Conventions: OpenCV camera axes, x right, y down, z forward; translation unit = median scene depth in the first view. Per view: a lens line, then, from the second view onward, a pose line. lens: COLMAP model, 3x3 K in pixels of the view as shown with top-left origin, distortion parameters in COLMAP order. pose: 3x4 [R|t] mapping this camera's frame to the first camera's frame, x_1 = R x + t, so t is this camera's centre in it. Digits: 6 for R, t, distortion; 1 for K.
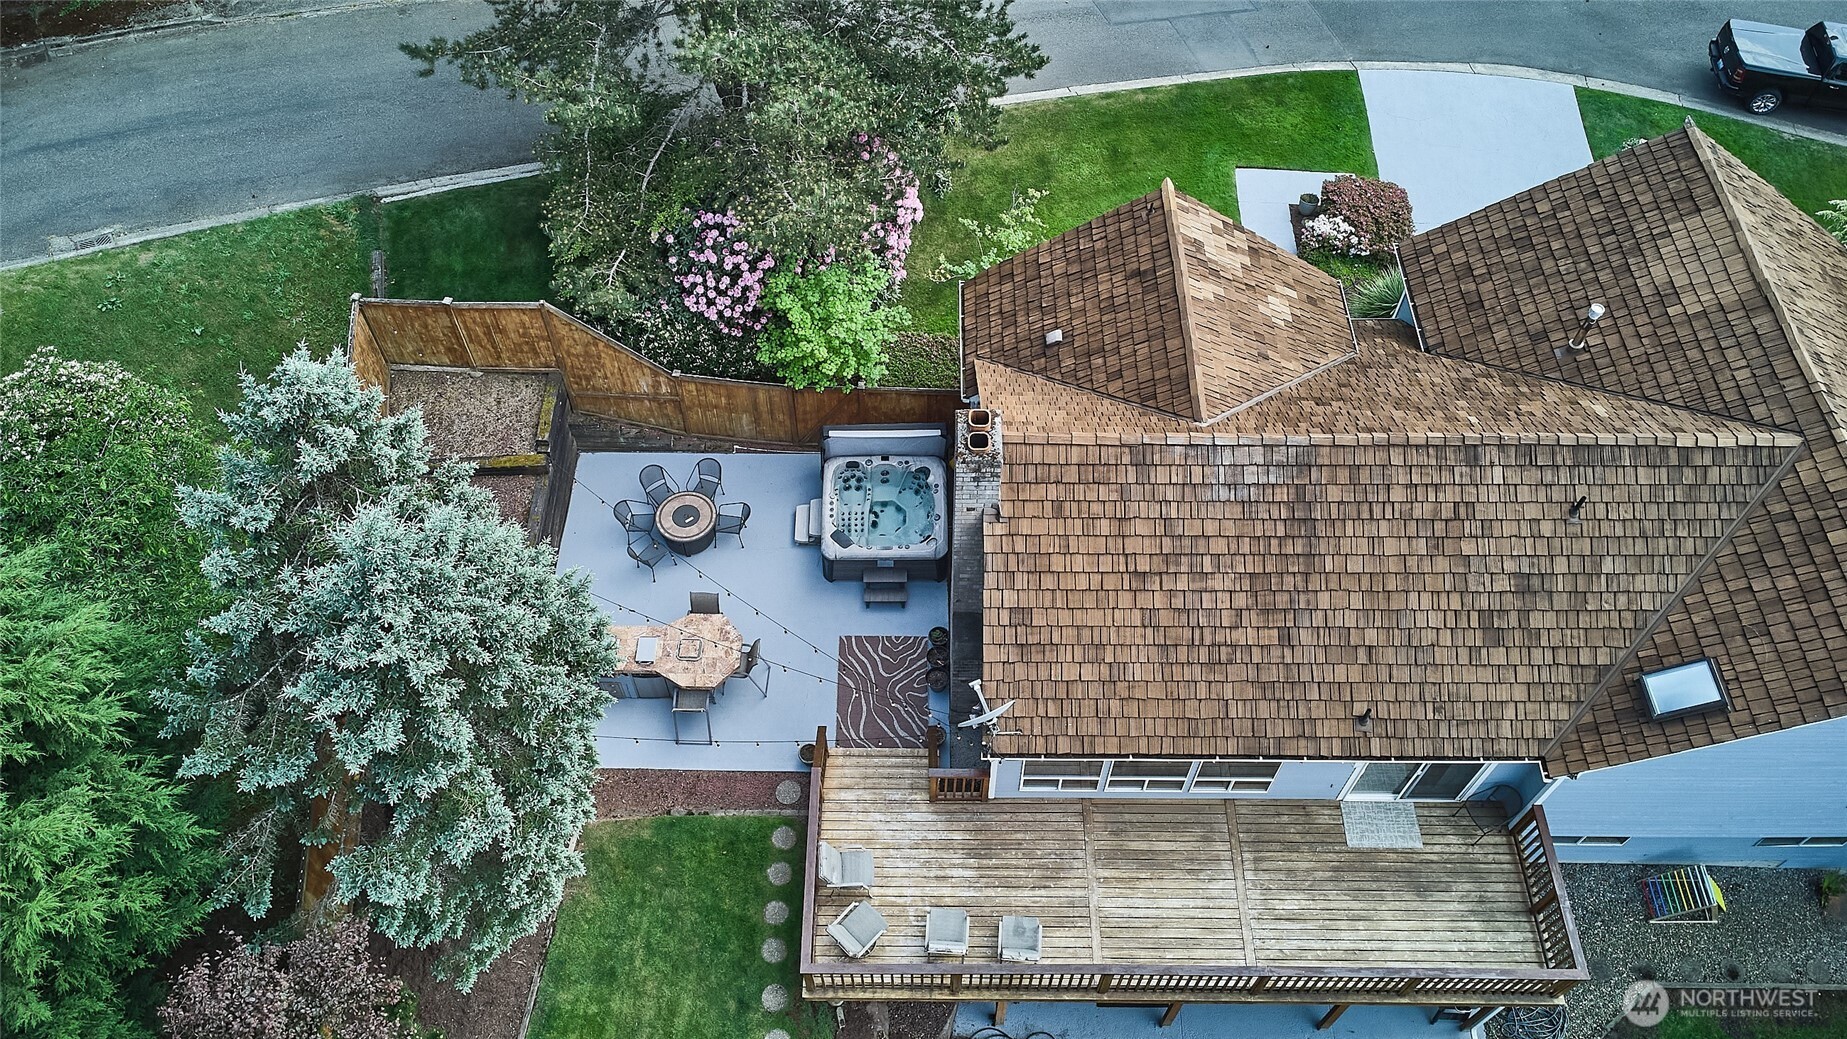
lens RADIAL K [[1332.8, 0, 914.8], [0, 1332.8, 517.9], [0, 0, 1]] dist [0.010370, 0.004470]
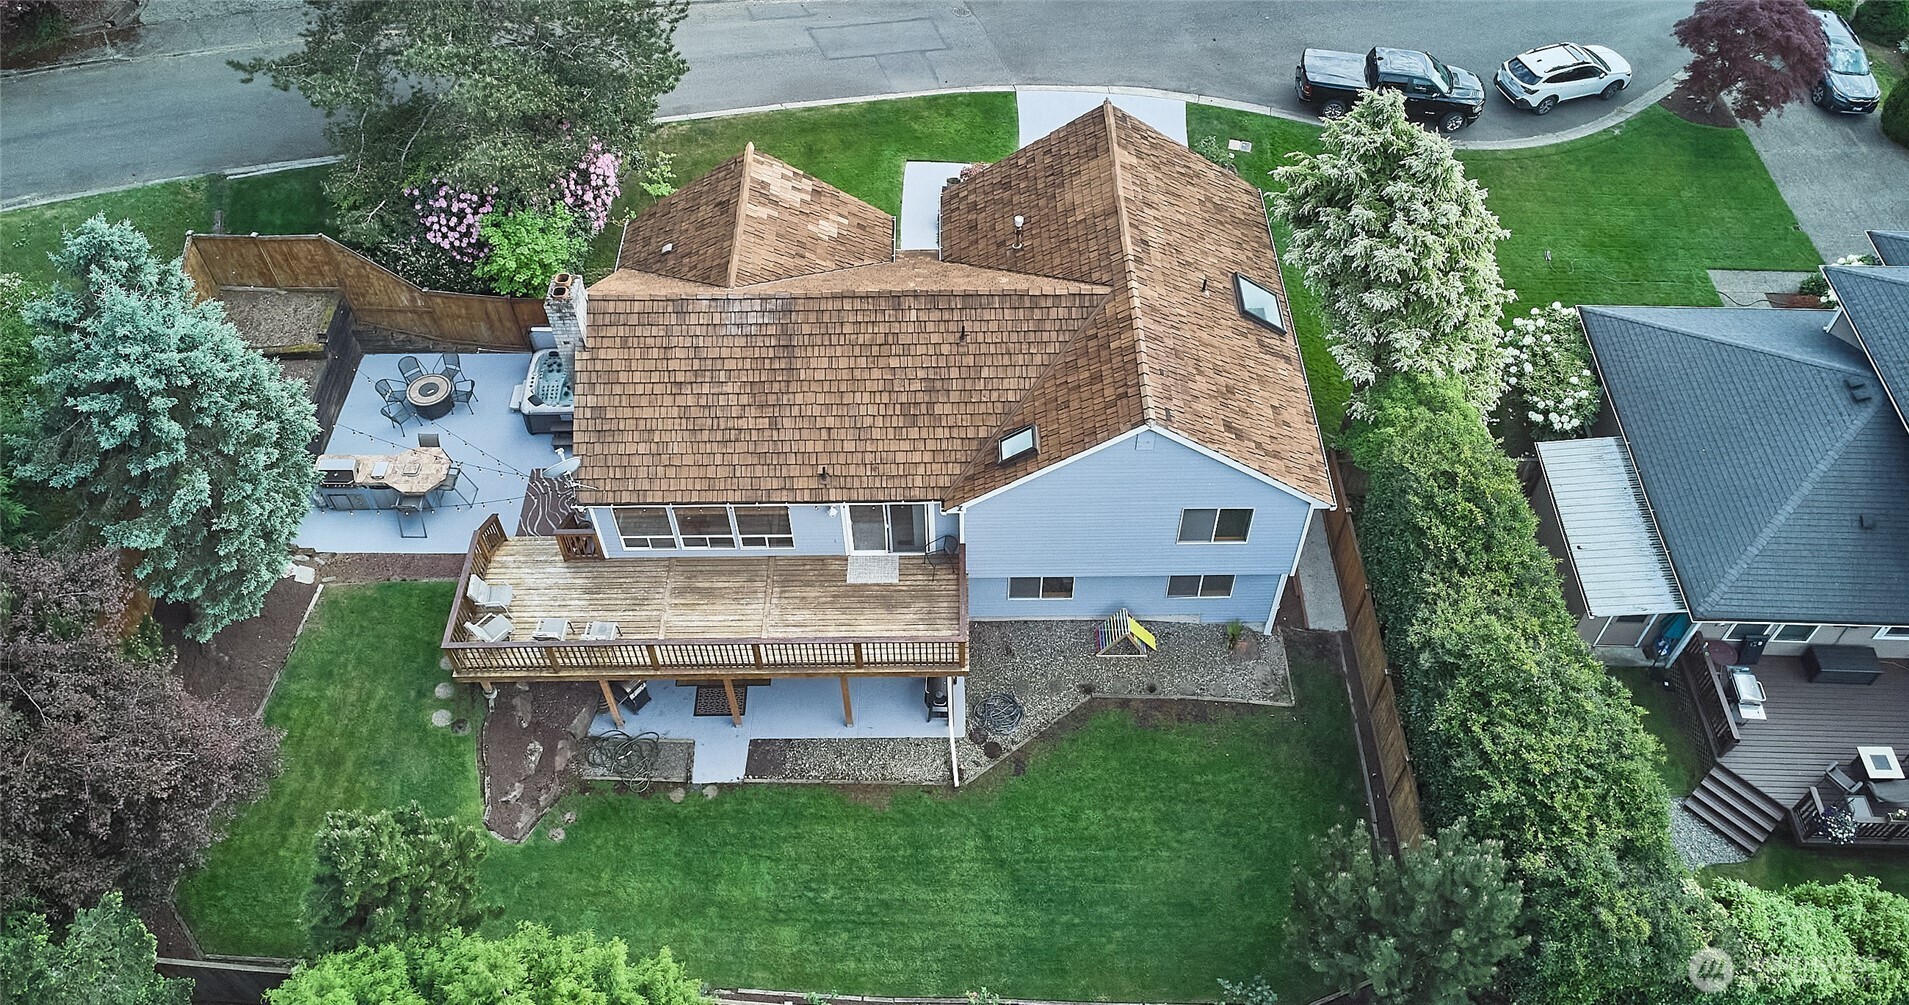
lens RADIAL K [[1368.2, 0, 942.6], [0, 1368.2, 472.0], [0, 0, 1]] dist [0.032184, -0.050617]
pose [[0.999906, -0.013573, -0.002104, 0.401062], [0.013300, 0.995051, -0.098470, 0.254524], [0.003430, 0.098433, 0.995138, -0.451433]]
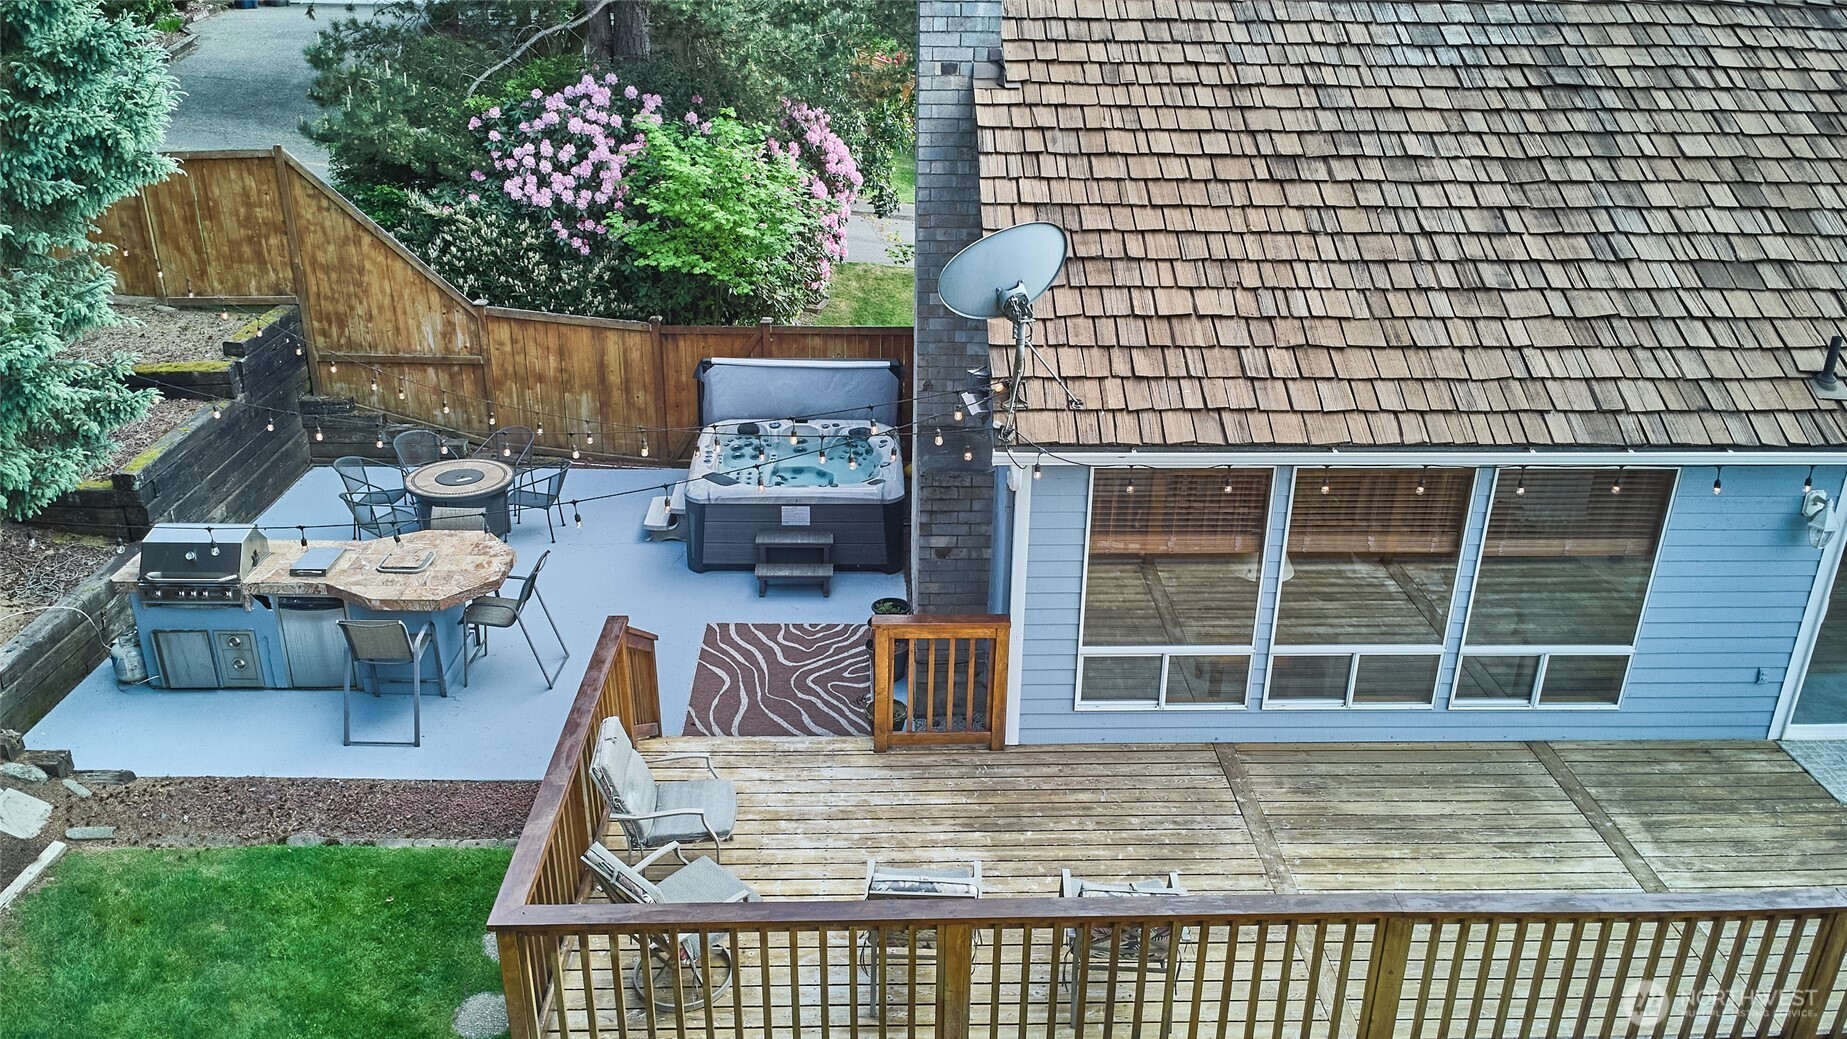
lens RADIAL K [[1341.5, 0, 914.0], [0, 1341.5, 519.6], [0, 0, 1]] dist [0.037580, -0.061481]
pose [[0.999279, 0.001280, 0.037957, 0.006921], [0.018973, 0.848968, -0.528103, 0.364528], [-0.032901, 0.528442, 0.848332, 0.549493]]
